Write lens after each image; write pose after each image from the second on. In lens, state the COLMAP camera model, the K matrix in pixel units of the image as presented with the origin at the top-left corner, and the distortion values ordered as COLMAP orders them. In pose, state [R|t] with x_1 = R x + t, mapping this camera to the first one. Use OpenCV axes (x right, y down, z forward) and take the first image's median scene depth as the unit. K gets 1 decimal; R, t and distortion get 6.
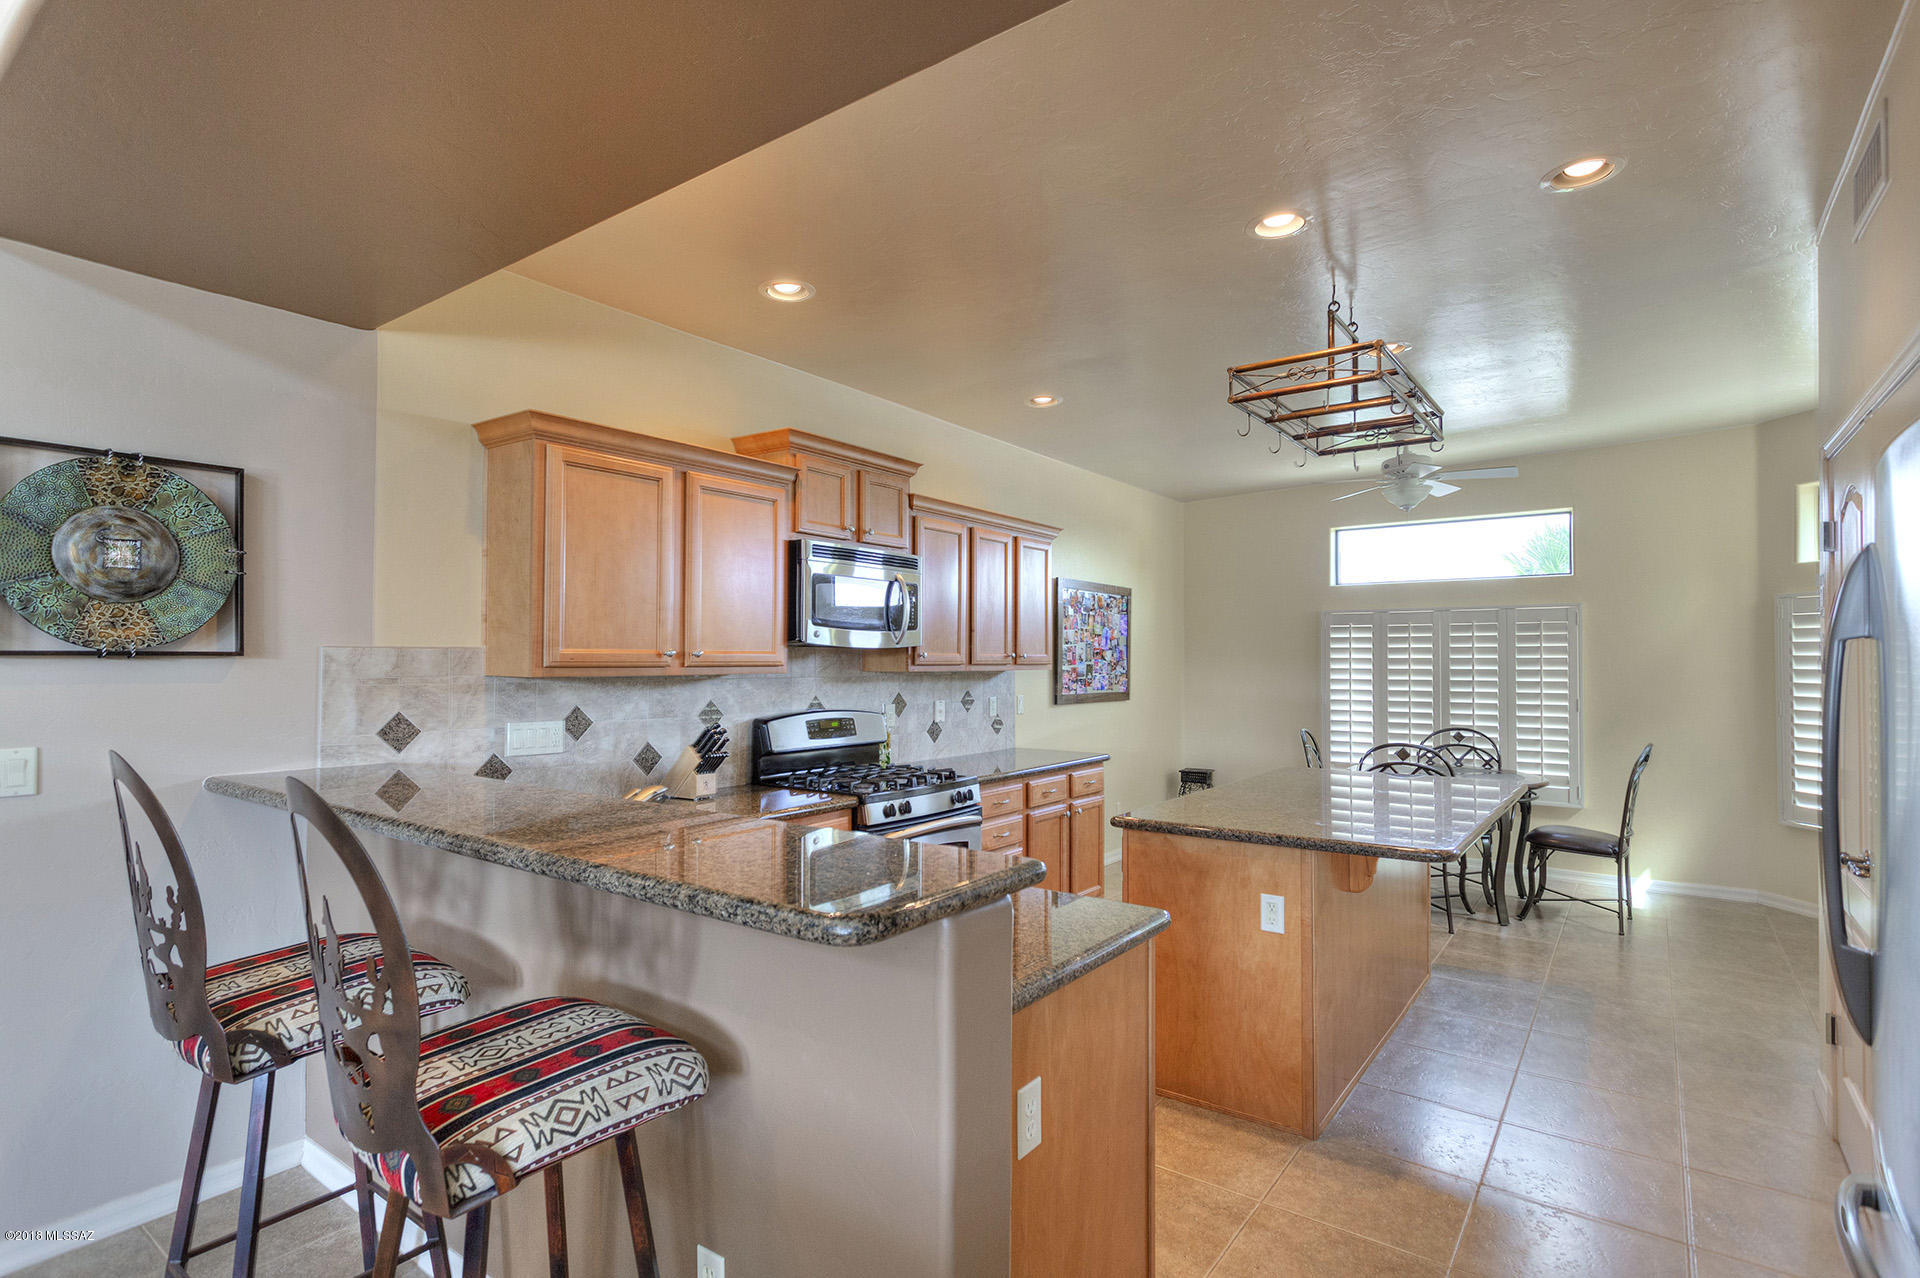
lens RADIAL K [[949.7, 0, 943.2], [0, 949.7, 657.7], [0, 0, 1]] dist [-0.002930, -0.000614]
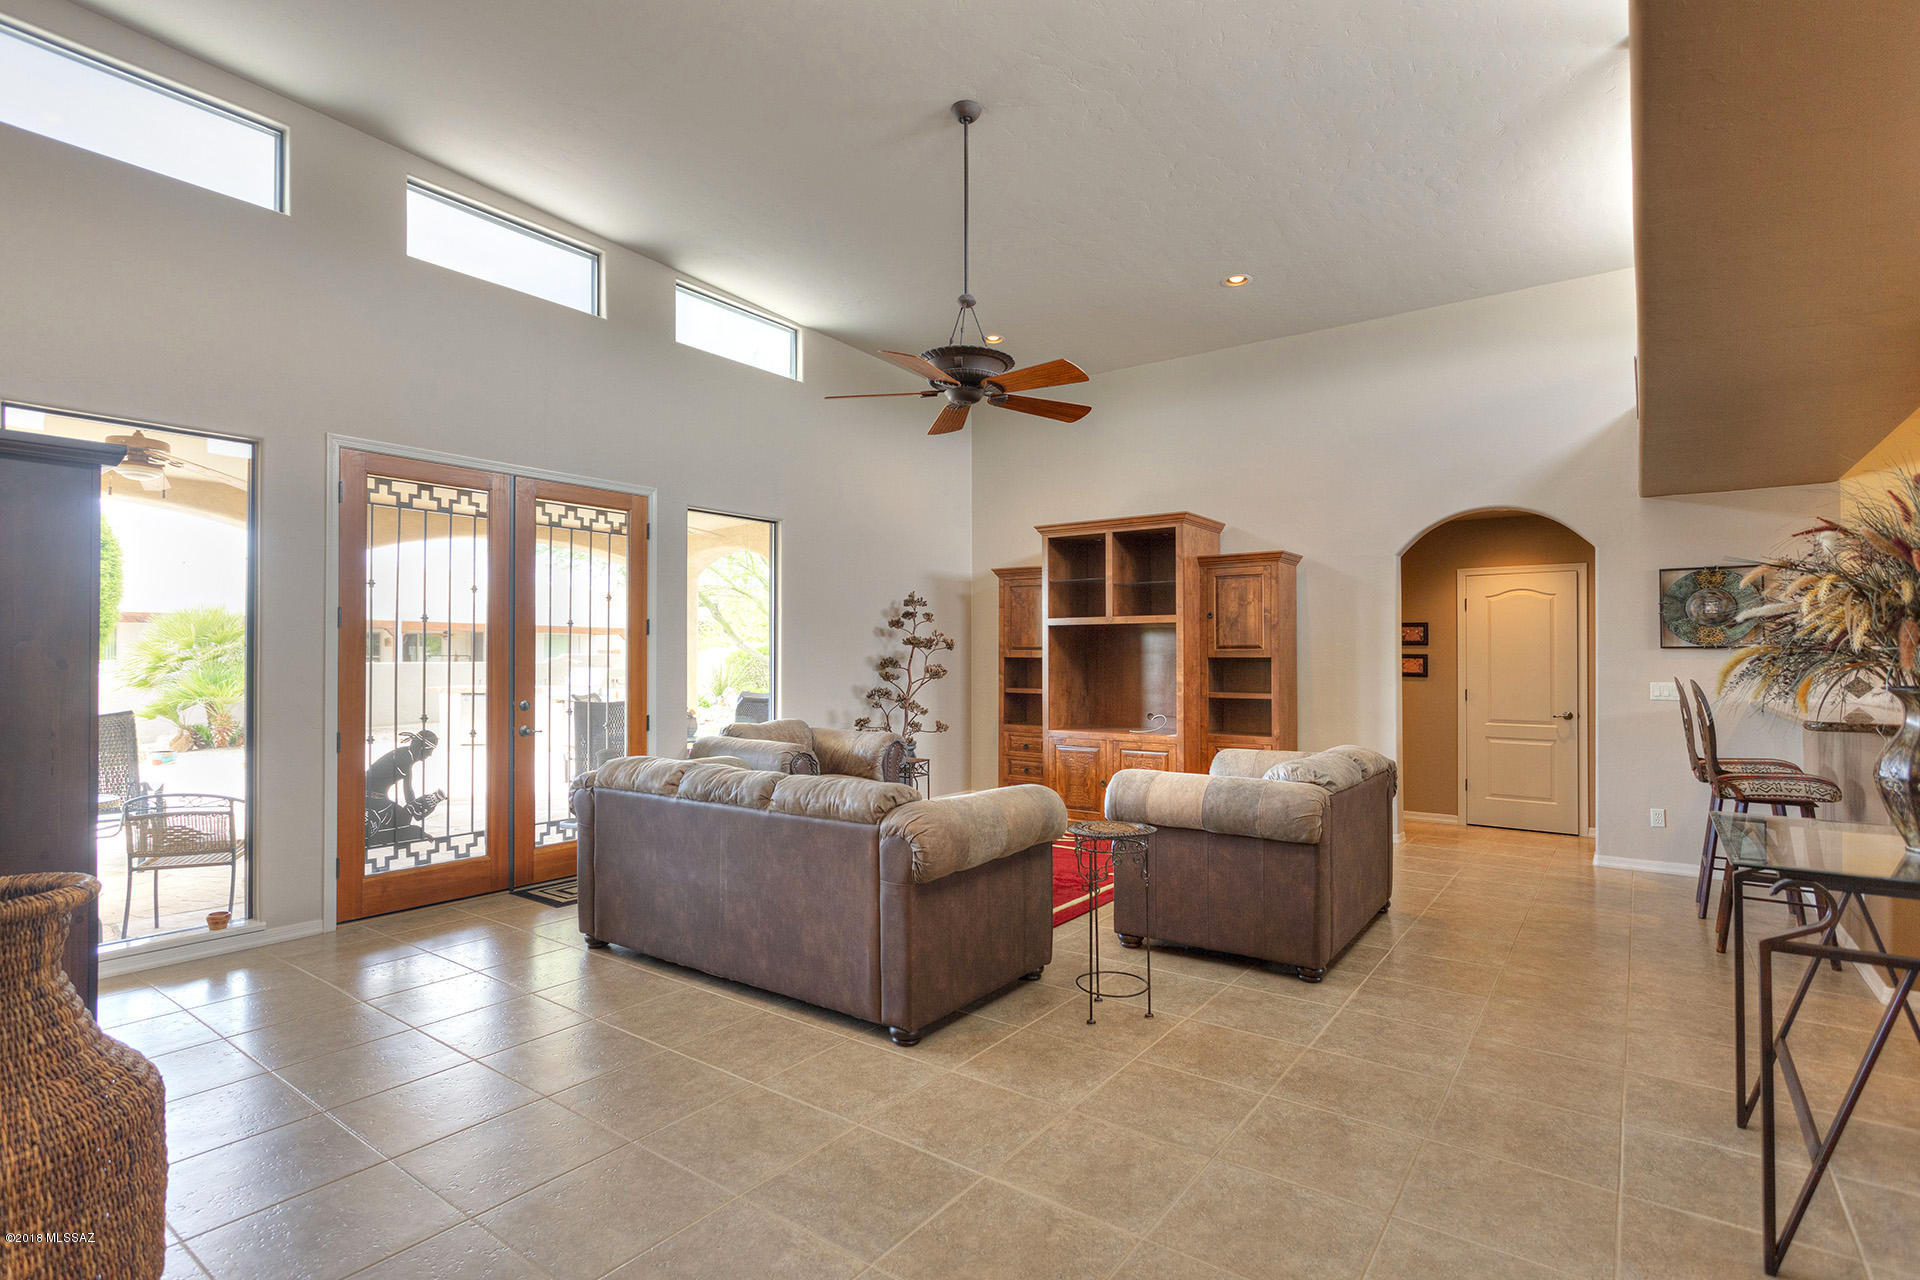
lens RADIAL K [[935.3, 0, 951.5], [0, 935.3, 642.4], [0, 0, 1]] dist [-0.011880, 0.000984]
pose [[0.009317, -0.016041, -0.999828, 1.045436], [0.001914, 0.999870, -0.016023, 0.012209], [0.999955, -0.001764, 0.009347, -0.687174]]
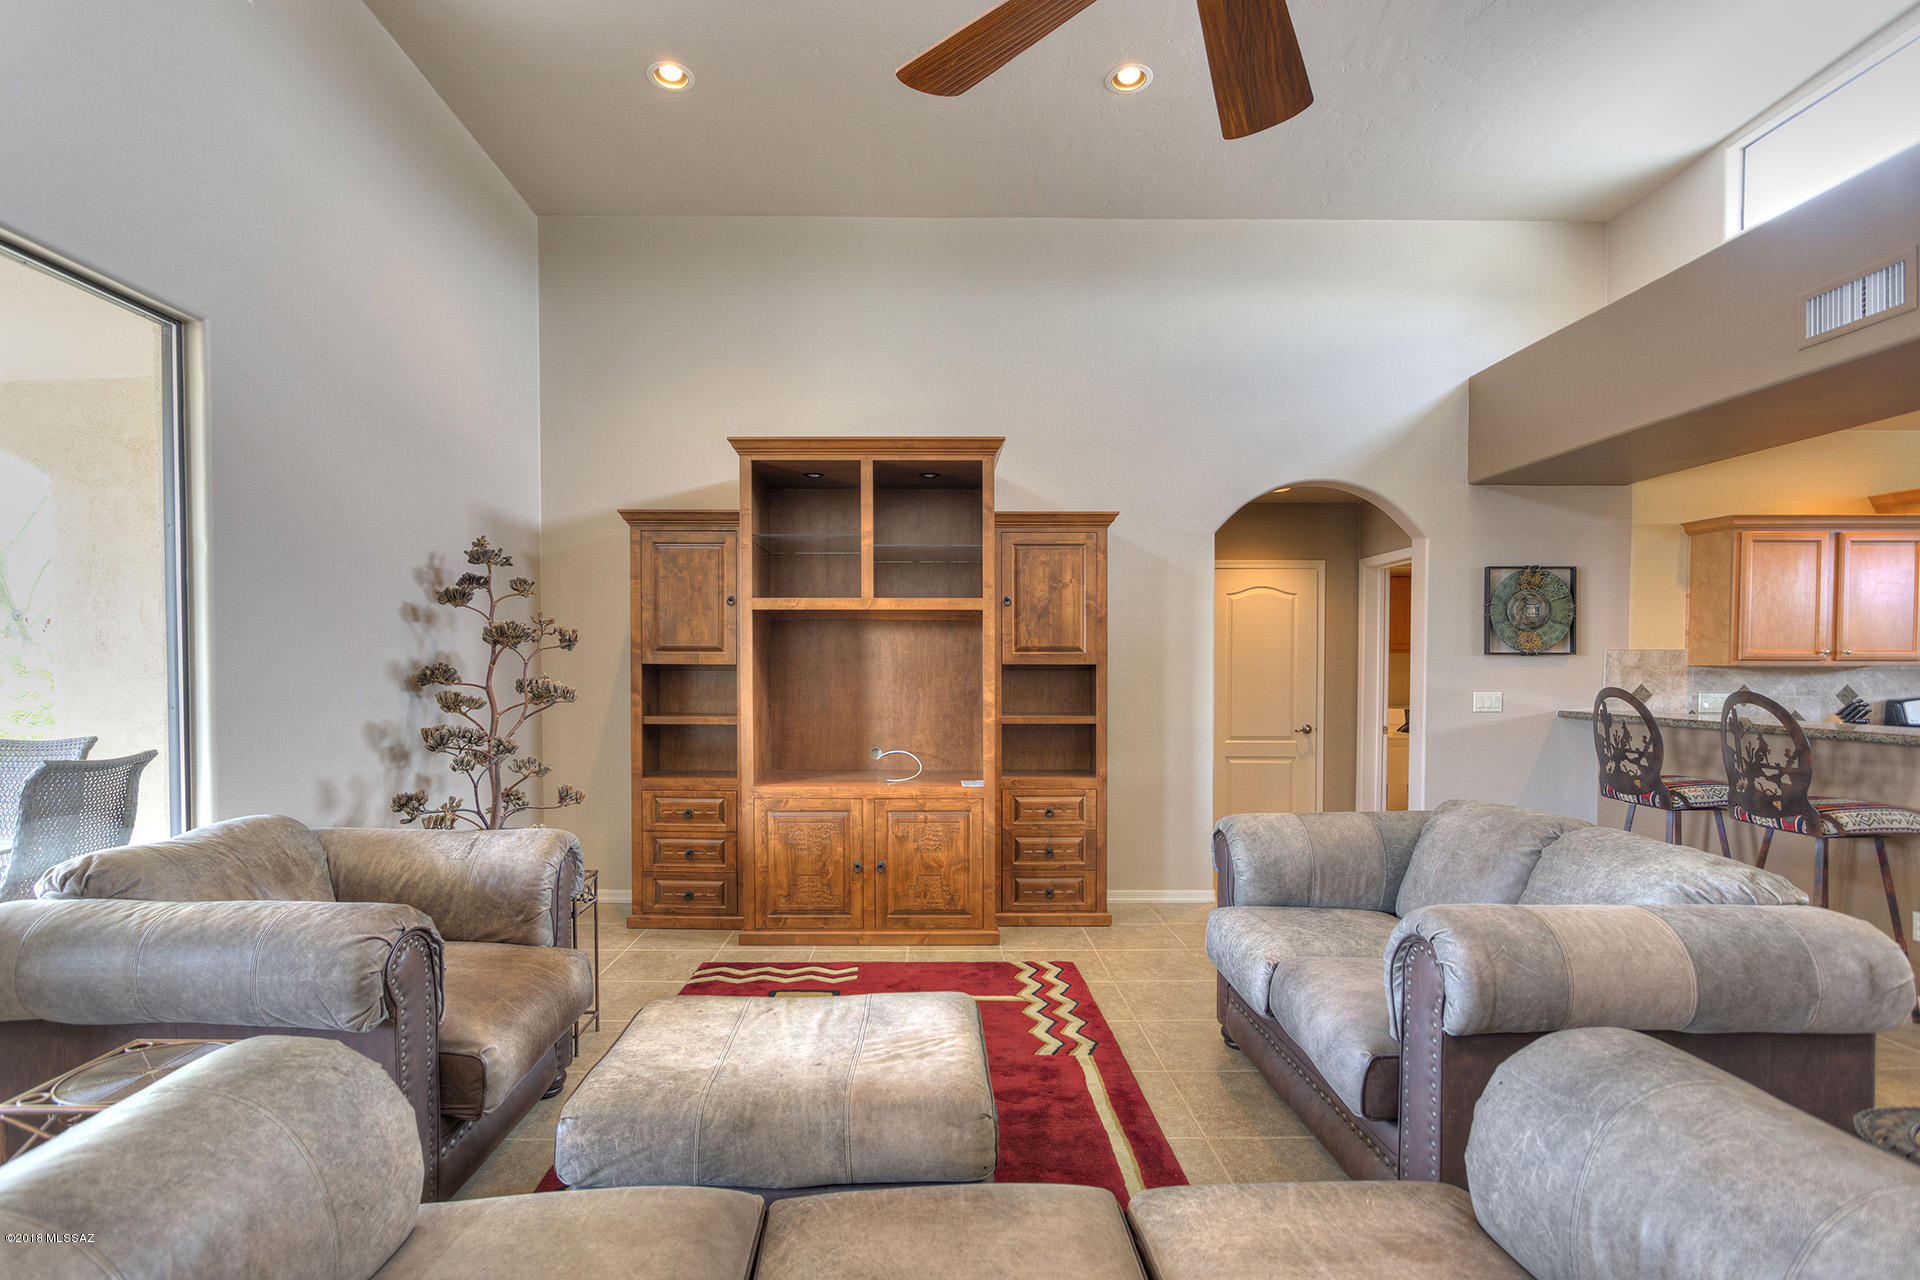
lens RADIAL K [[942.3, 0, 933.2], [0, 942.3, 680.8], [0, 0, 1]] dist [-0.021051, 0.013639]
pose [[0.608434, 0.012430, -0.793507, 0.038094], [0.001356, 0.999860, 0.016703, 0.014581], [0.793603, -0.011239, 0.608332, -1.035222]]
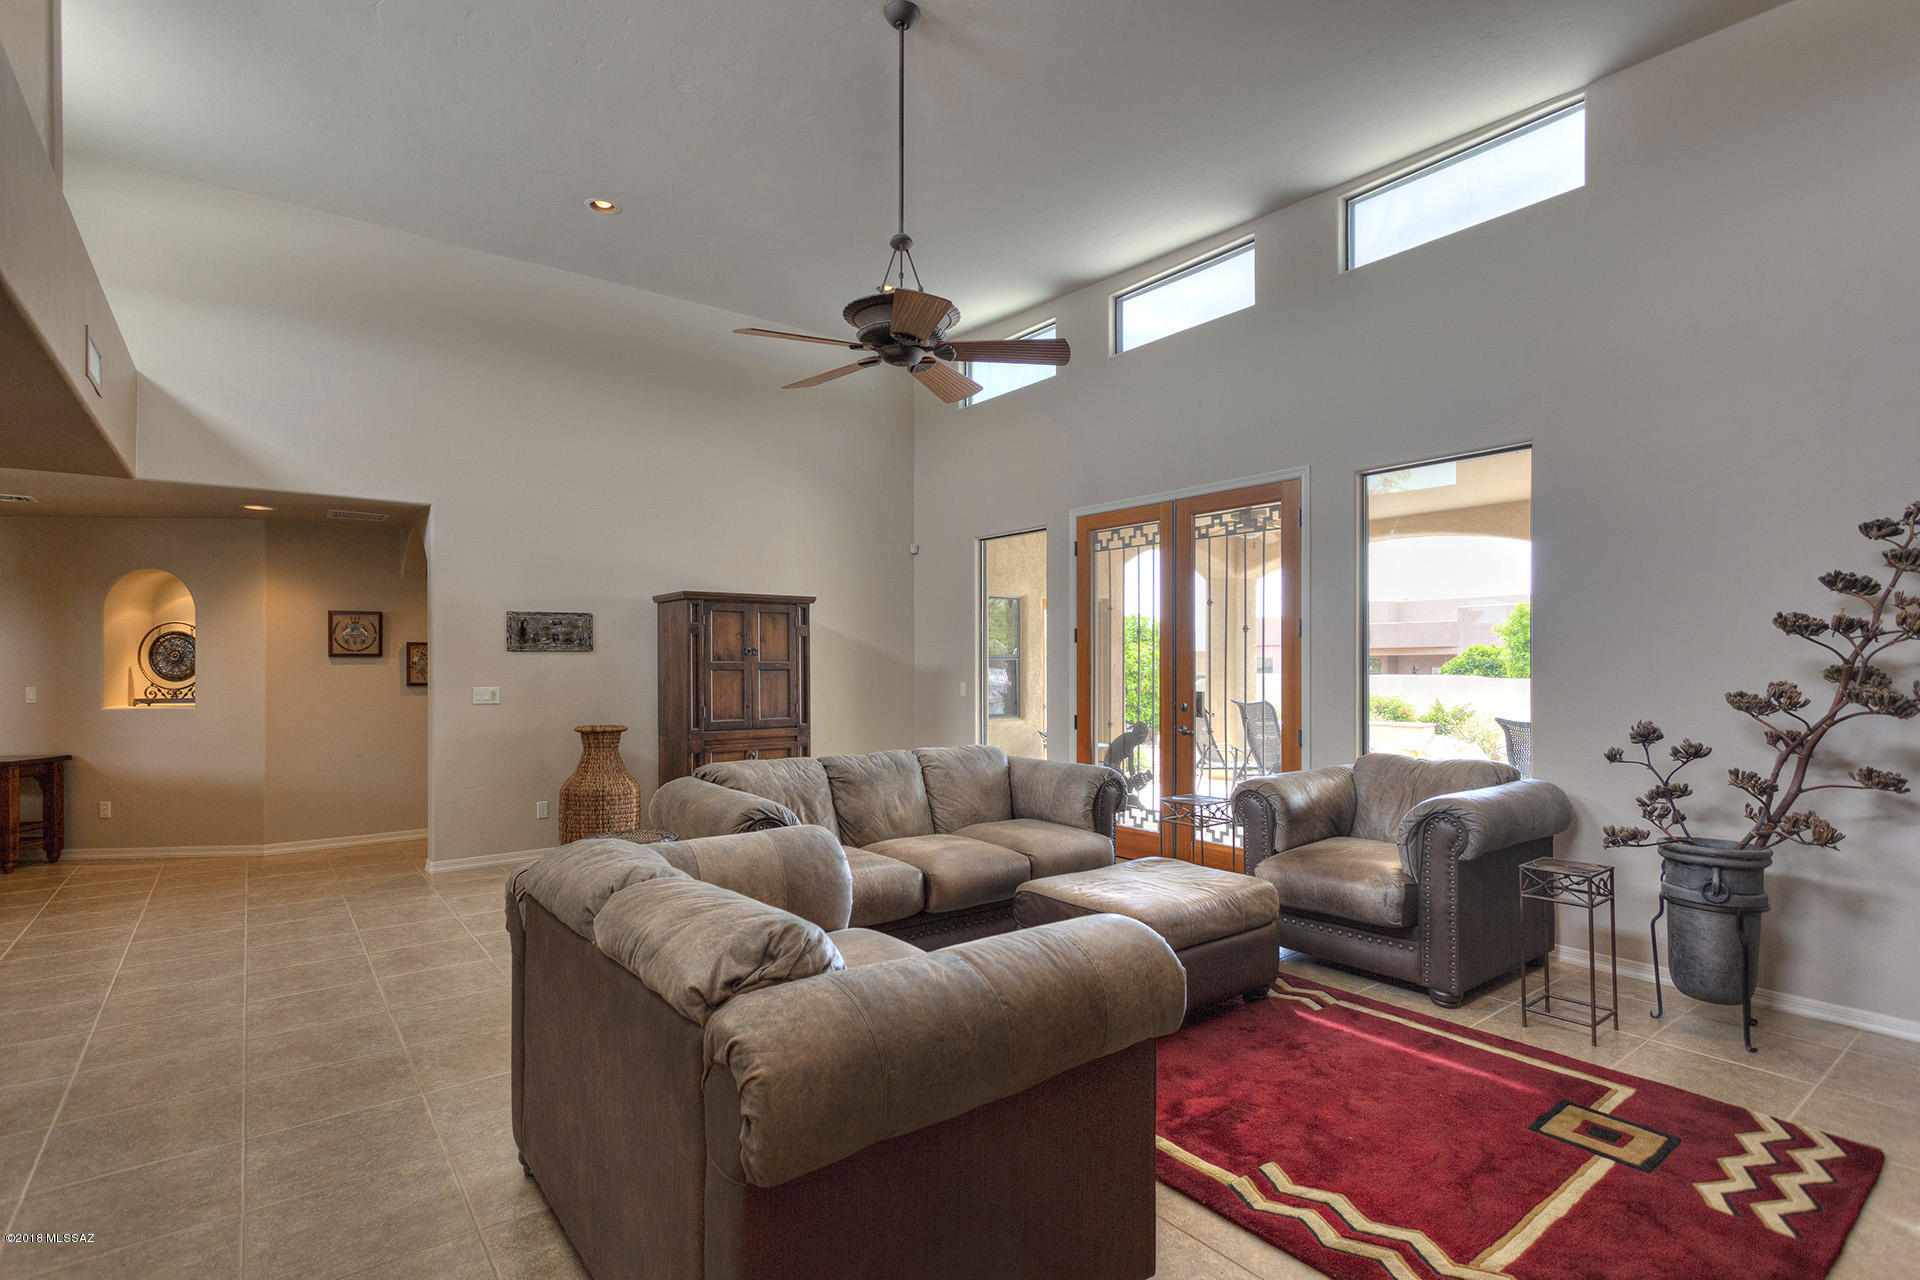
lens RADIAL K [[919.9, 0, 959.6], [0, 919.9, 660.5], [0, 0, 1]] dist [0.003381, 0.000619]
pose [[-0.964860, 0.001953, 0.262756, -0.585718], [0.000988, 0.999992, -0.003805, 0.011309], [-0.262761, -0.003412, -0.964855, 0.363667]]
